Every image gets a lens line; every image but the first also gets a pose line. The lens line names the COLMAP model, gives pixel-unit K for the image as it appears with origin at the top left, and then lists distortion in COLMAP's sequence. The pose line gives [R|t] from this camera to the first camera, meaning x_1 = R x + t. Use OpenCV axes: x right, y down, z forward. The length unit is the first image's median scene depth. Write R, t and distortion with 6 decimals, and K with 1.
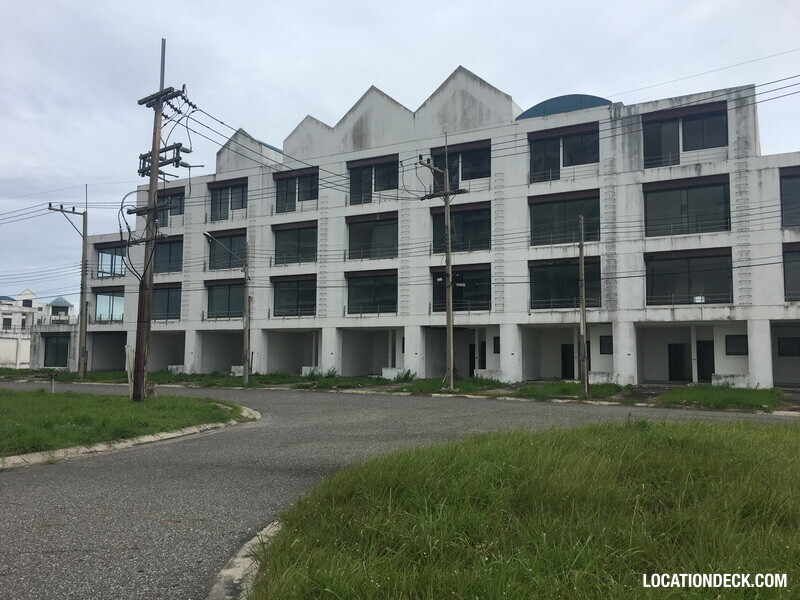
lens RADIAL K [[679.6, 0, 400.0], [0, 679.6, 300.0], [0, 0, 1]] dist [0.092802, -0.129001]
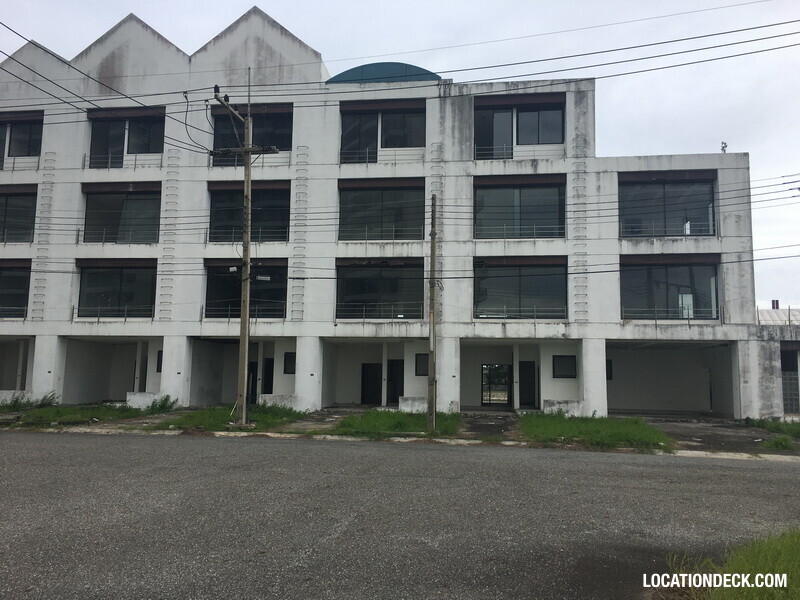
lens RADIAL K [[679.6, 0, 400.0], [0, 679.6, 300.0], [0, 0, 1]] dist [0.092802, -0.129001]
pose [[0.929024, 0.050790, 0.366517, -0.034267], [-0.040172, 0.998524, -0.036546, 0.018482], [-0.367832, 0.019228, 0.929693, 0.238411]]
